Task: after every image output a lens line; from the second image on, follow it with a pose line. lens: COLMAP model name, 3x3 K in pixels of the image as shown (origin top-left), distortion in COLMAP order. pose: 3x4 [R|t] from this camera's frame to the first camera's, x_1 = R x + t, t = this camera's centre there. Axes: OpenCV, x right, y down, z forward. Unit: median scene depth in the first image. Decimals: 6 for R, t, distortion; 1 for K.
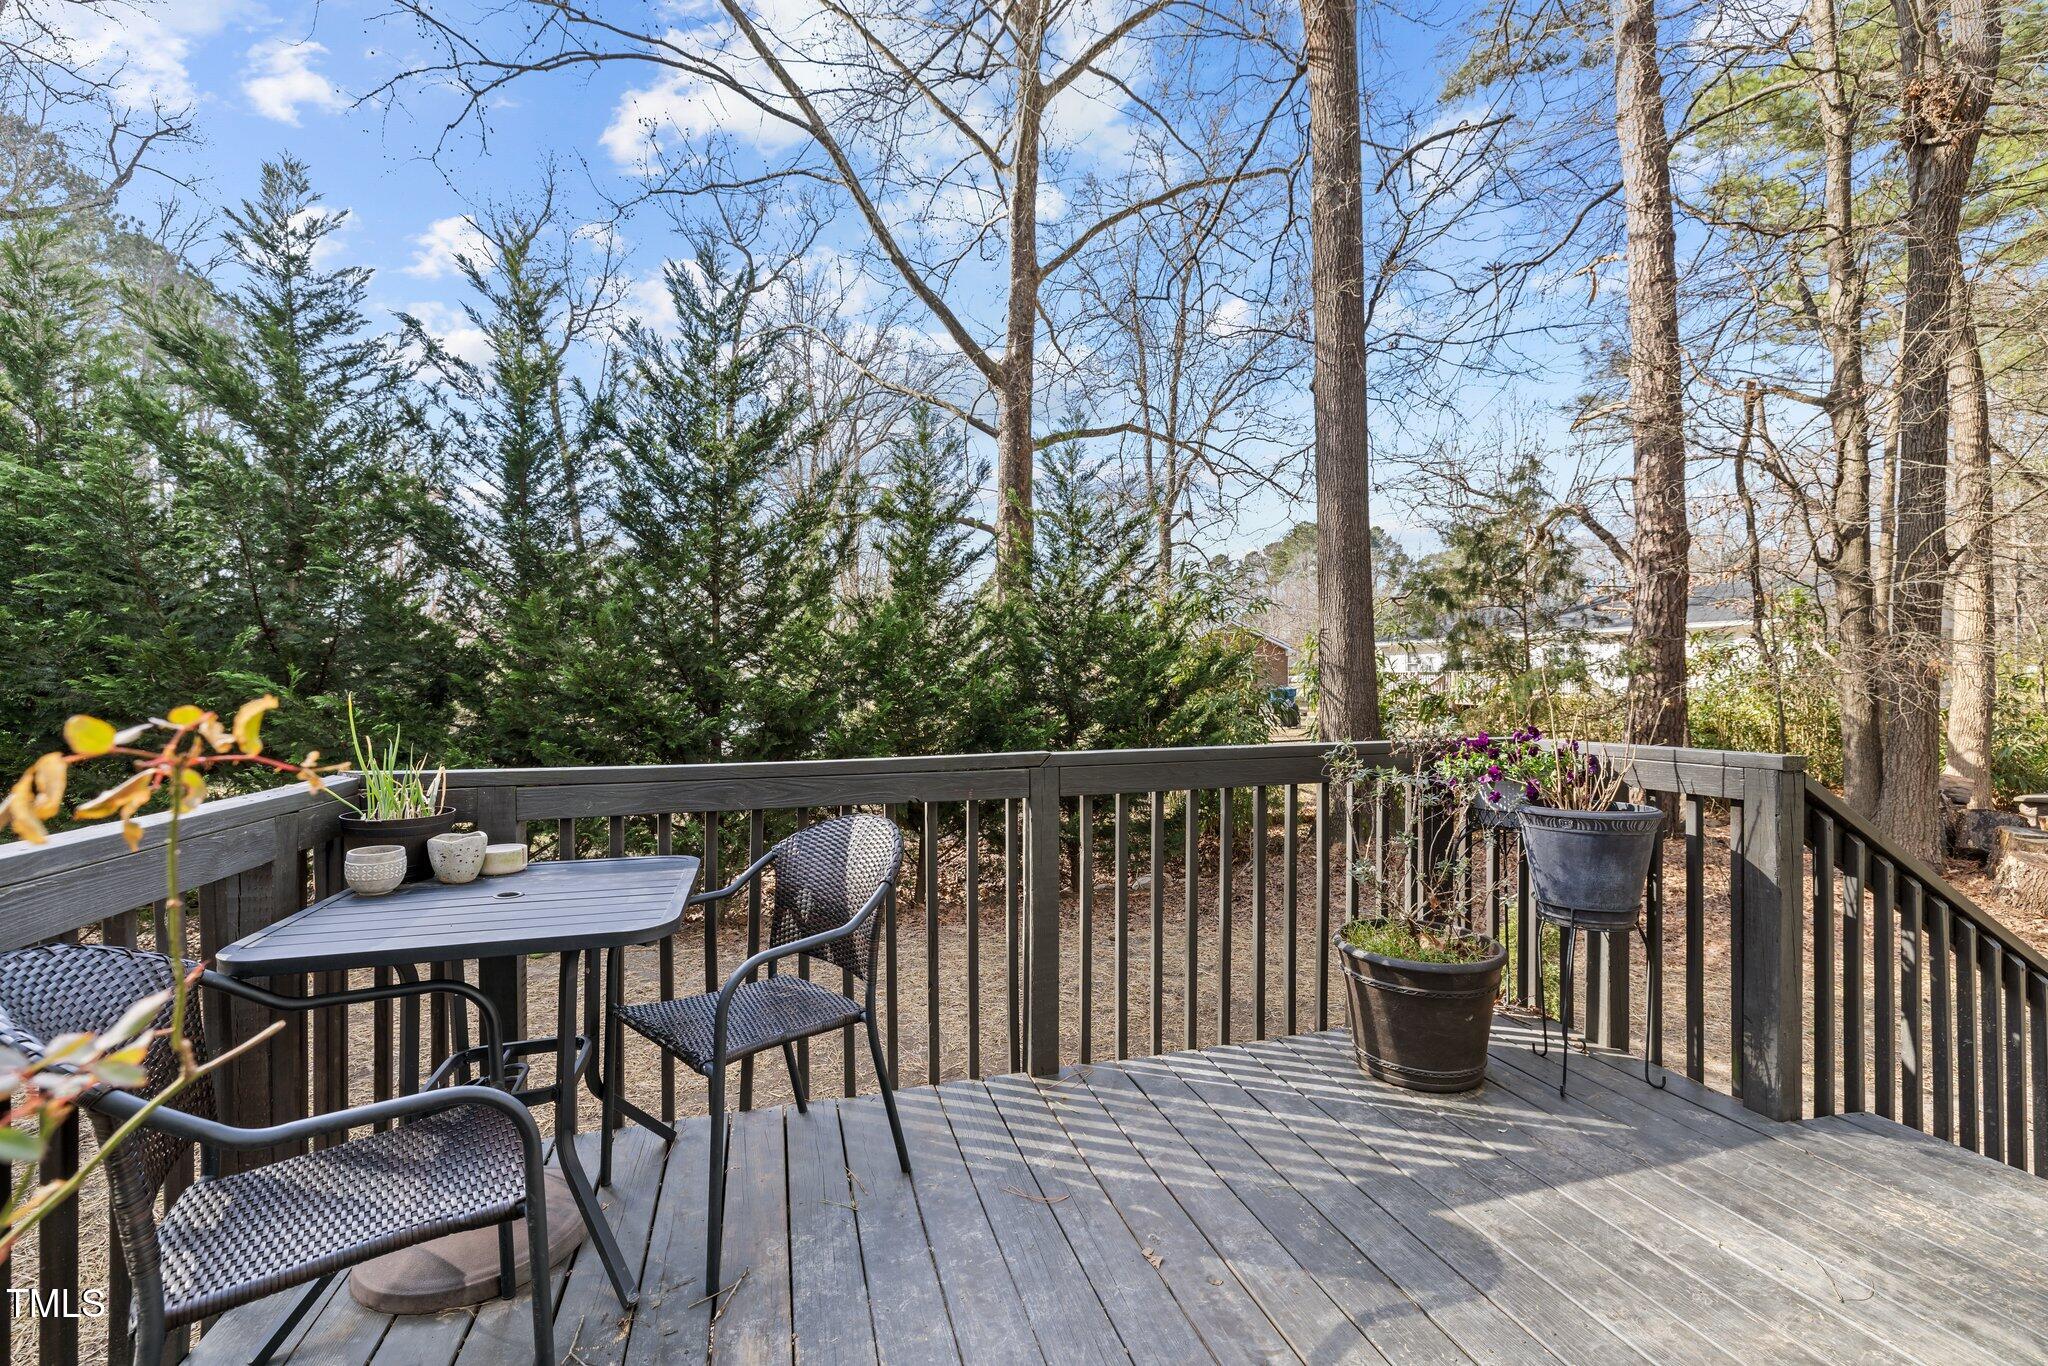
lens RADIAL K [[866.8, 0, 1021.6], [0, 866.8, 684.2], [0, 0, 1]] dist [0.002293, -0.000333]
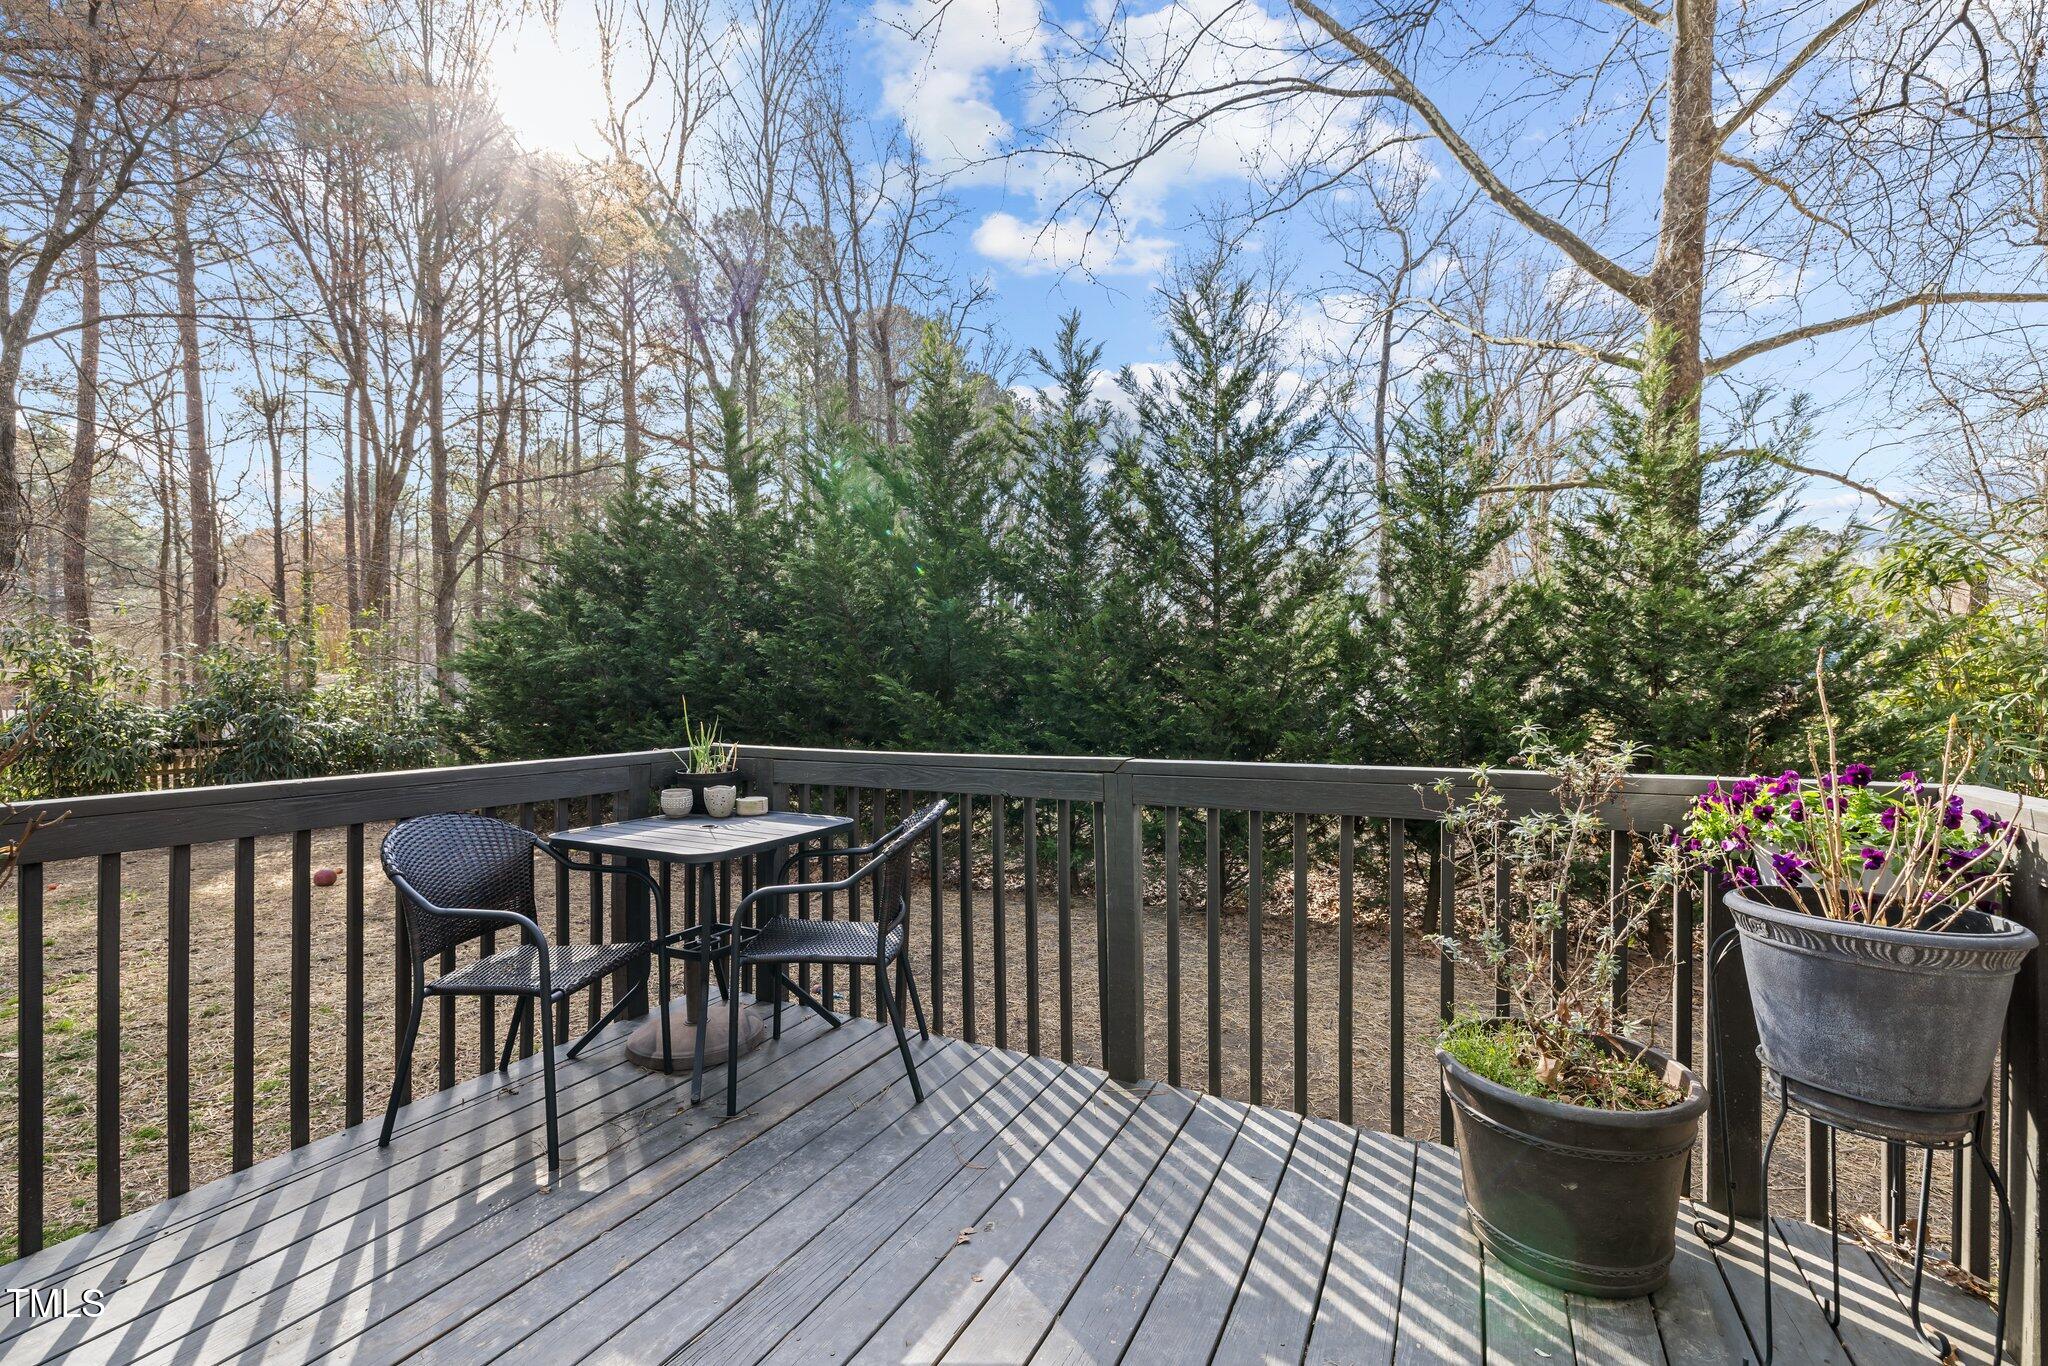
lens RADIAL K [[866.8, 0, 1013.2], [0, 866.8, 684.8], [0, 0, 1]] dist [0.002293, -0.000333]
pose [[0.714323, 0.000462, -0.699816, 0.221120], [0.001725, 0.999996, 0.002421, -0.003398], [0.699814, -0.002936, 0.714319, 0.068228]]
